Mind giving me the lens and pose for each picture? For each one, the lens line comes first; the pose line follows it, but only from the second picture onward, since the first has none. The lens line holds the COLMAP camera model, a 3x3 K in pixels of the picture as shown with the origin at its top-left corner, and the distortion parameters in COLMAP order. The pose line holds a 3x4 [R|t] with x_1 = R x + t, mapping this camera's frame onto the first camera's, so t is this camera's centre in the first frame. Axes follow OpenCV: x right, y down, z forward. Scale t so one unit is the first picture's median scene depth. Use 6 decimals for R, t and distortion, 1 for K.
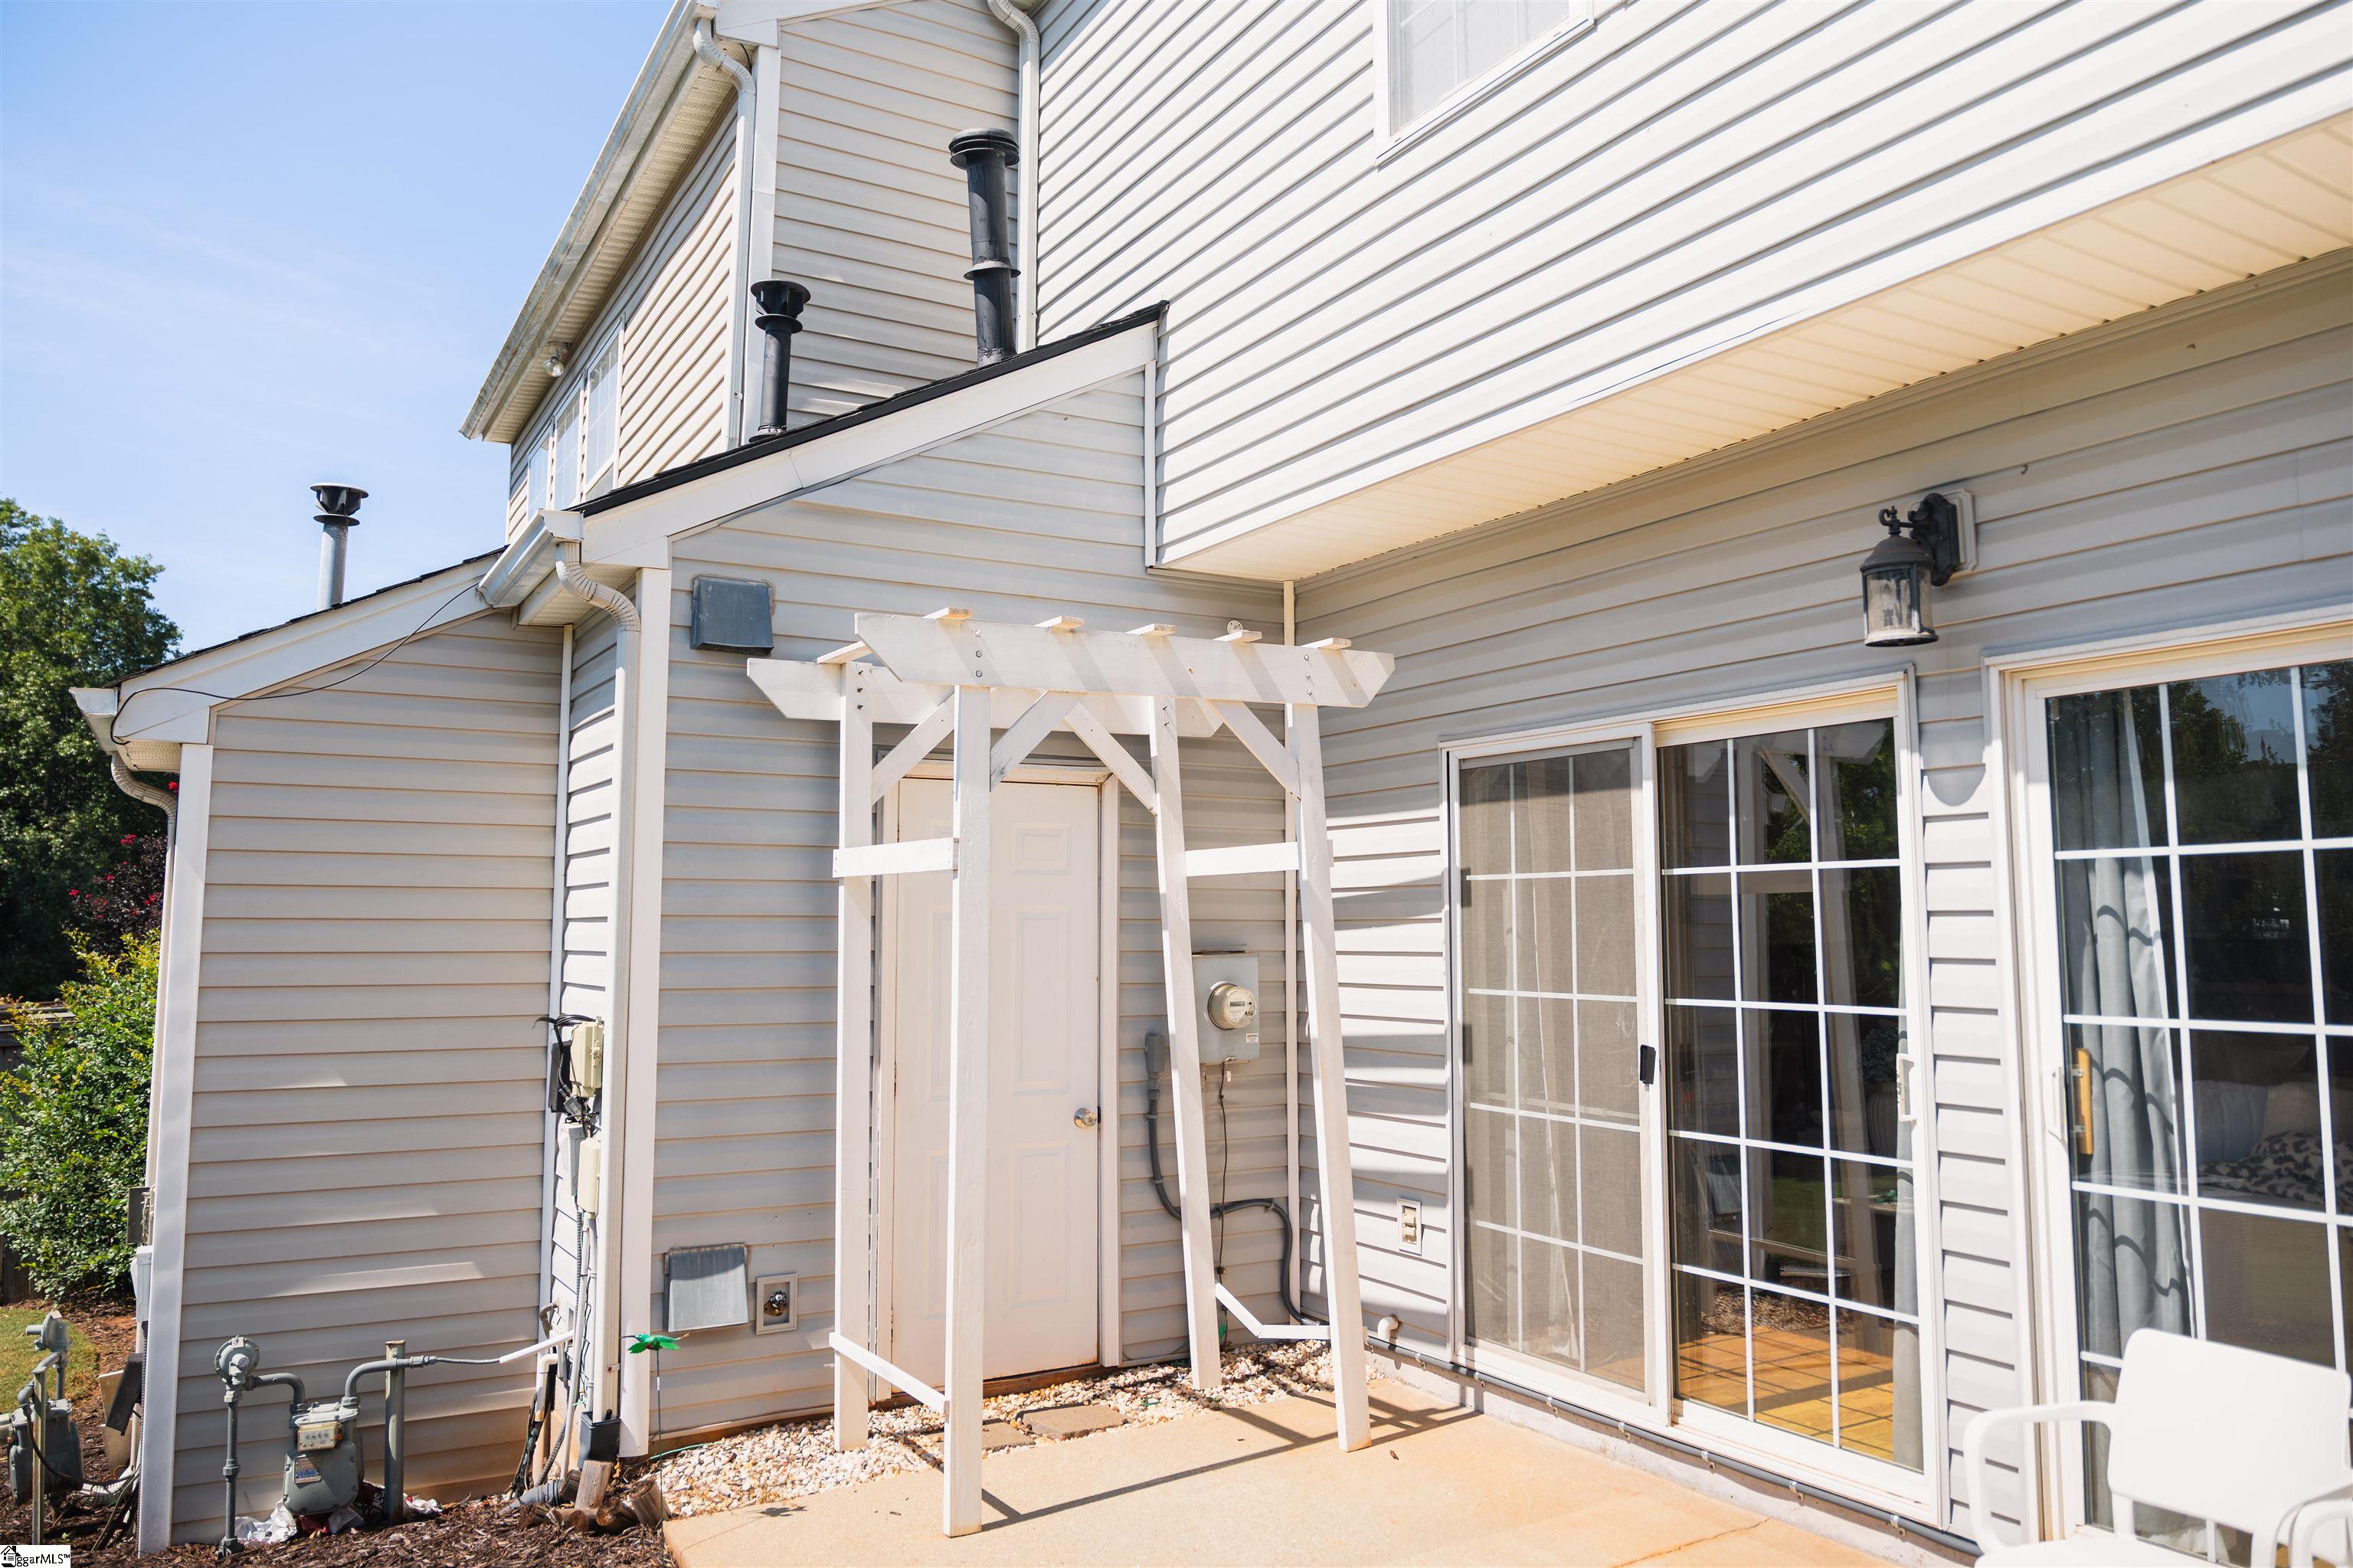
lens RADIAL K [[1698.0, 0, 1164.6], [0, 1698.0, 775.4], [0, 0, 1]] dist [0.027088, -0.000519]
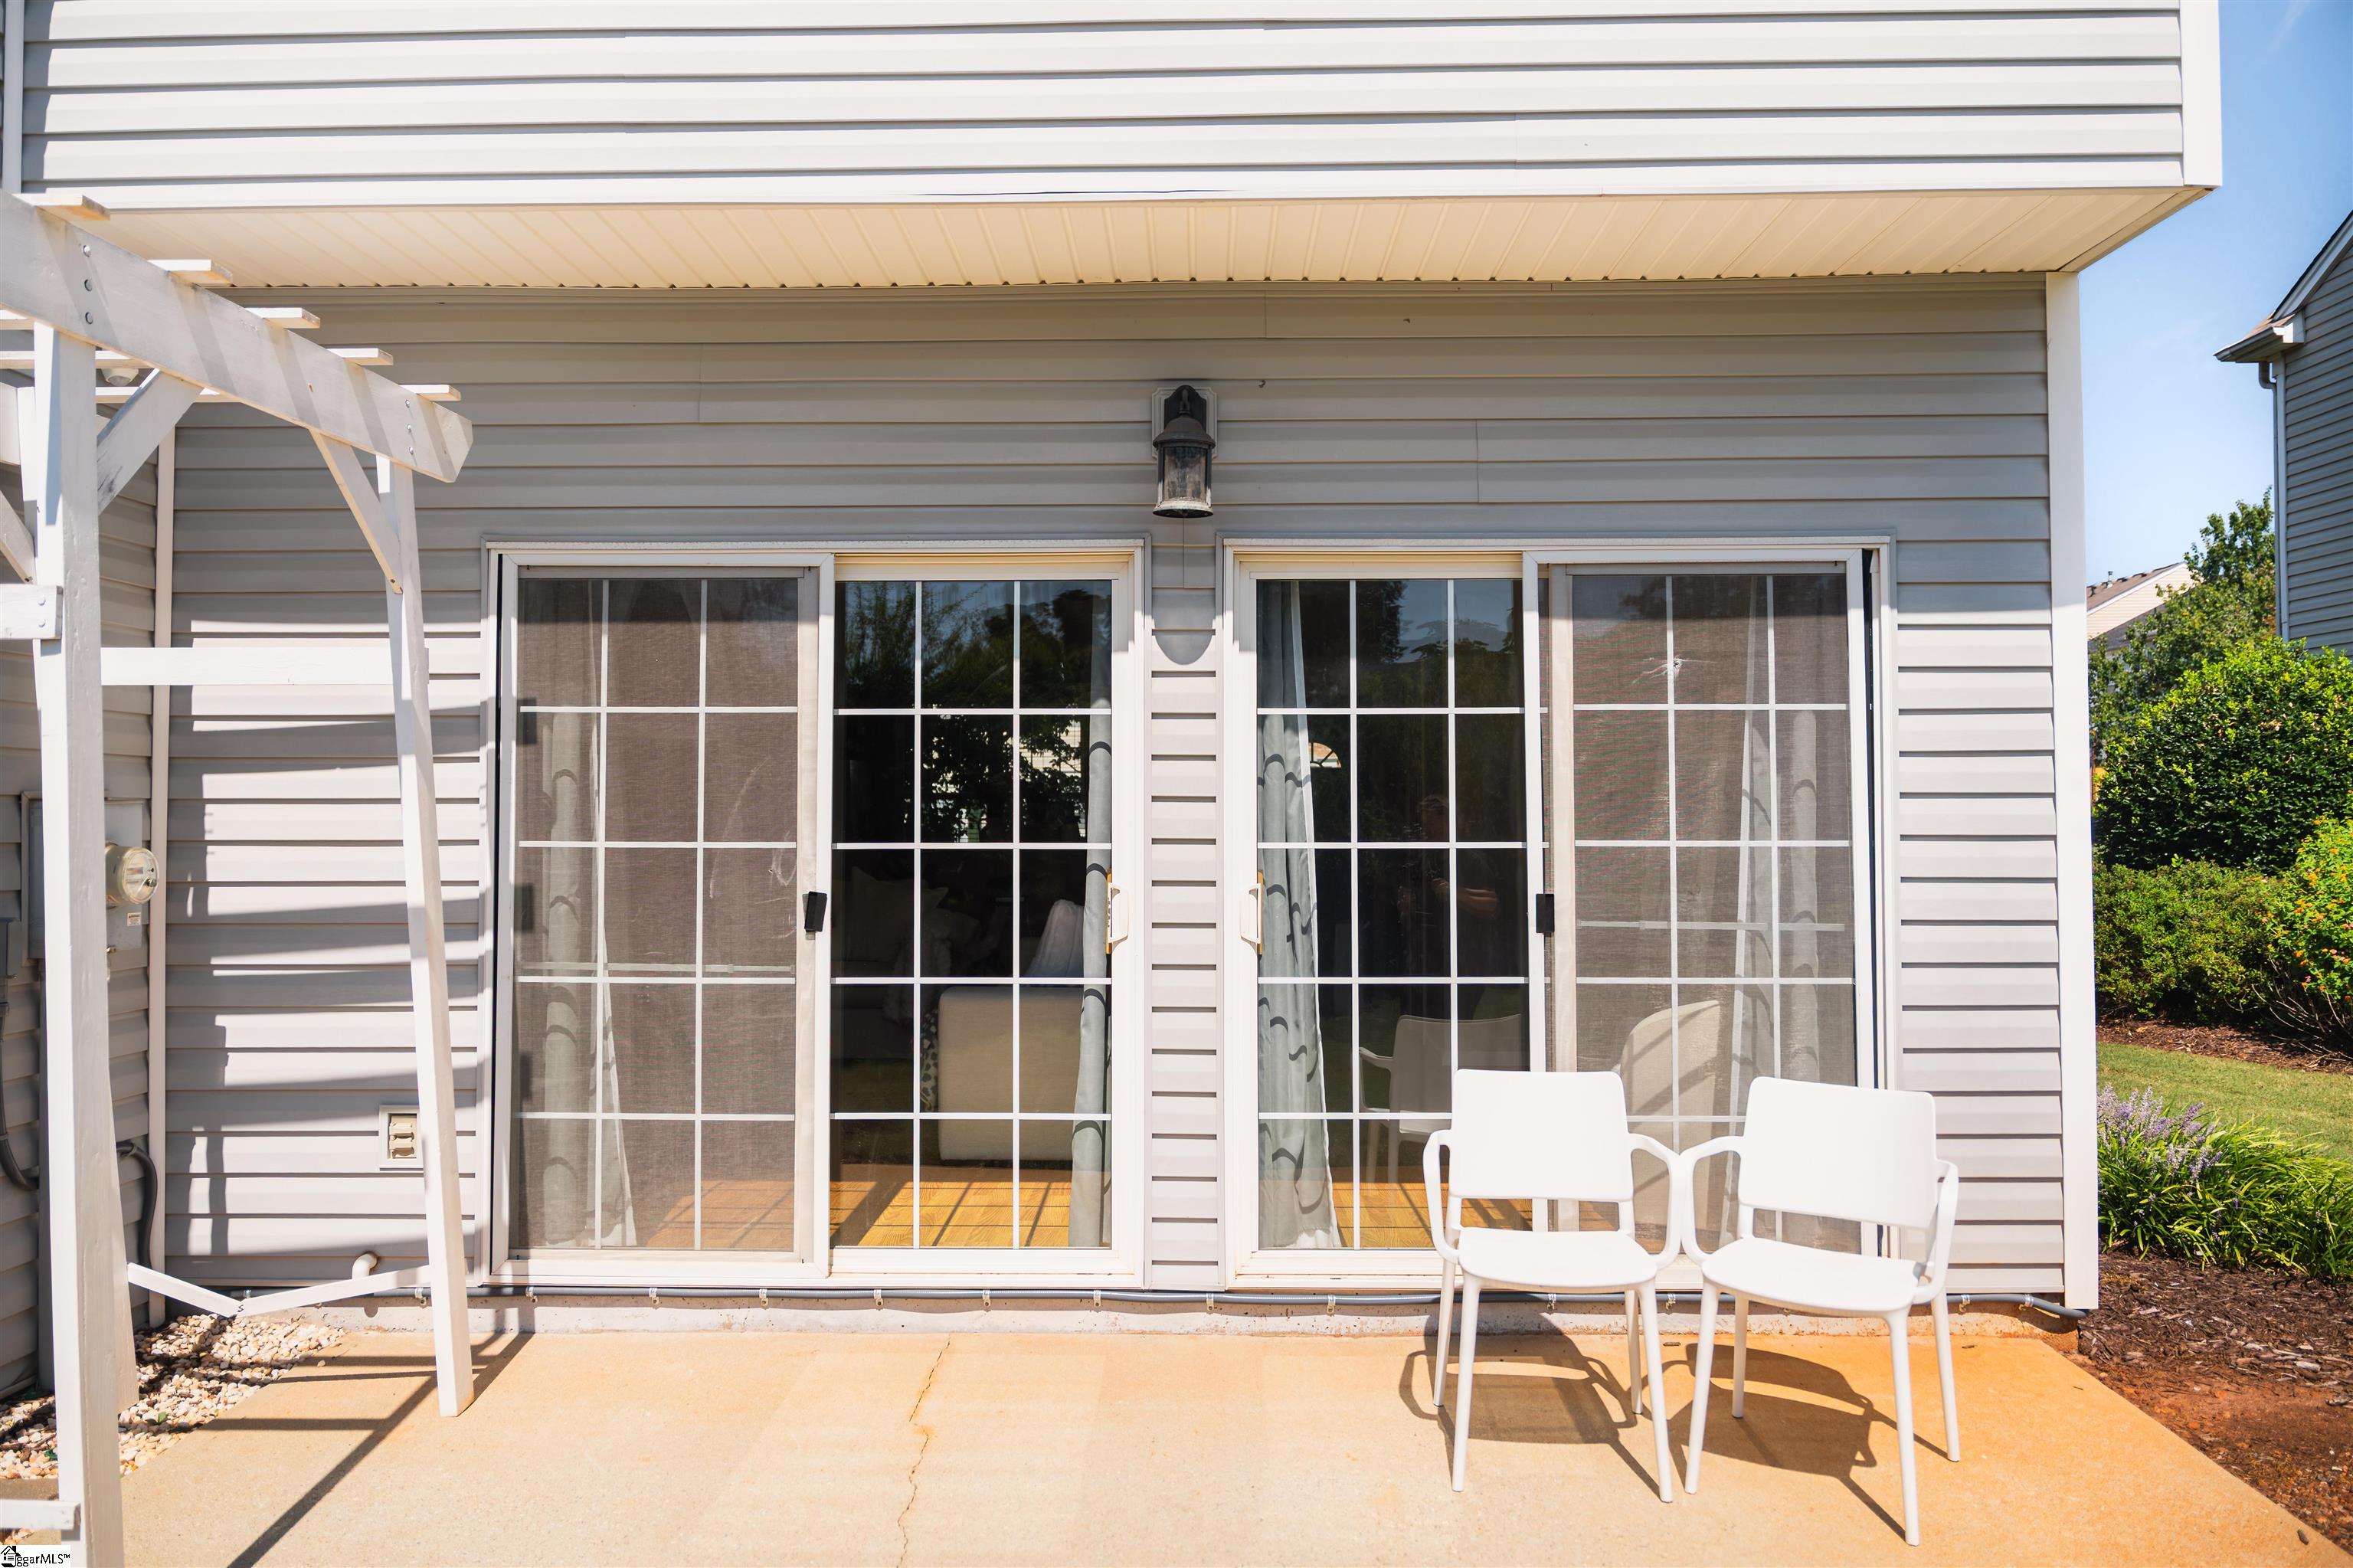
lens RADIAL K [[1673.8, 0, 1184.9], [0, 1673.8, 771.3], [0, 0, 1]] dist [0.003316, -0.000241]
pose [[0.518332, 0.022521, 0.854883, -0.406130], [-0.080439, 0.996505, 0.022520, 0.052616], [-0.851388, -0.080438, 0.518332, 0.339721]]
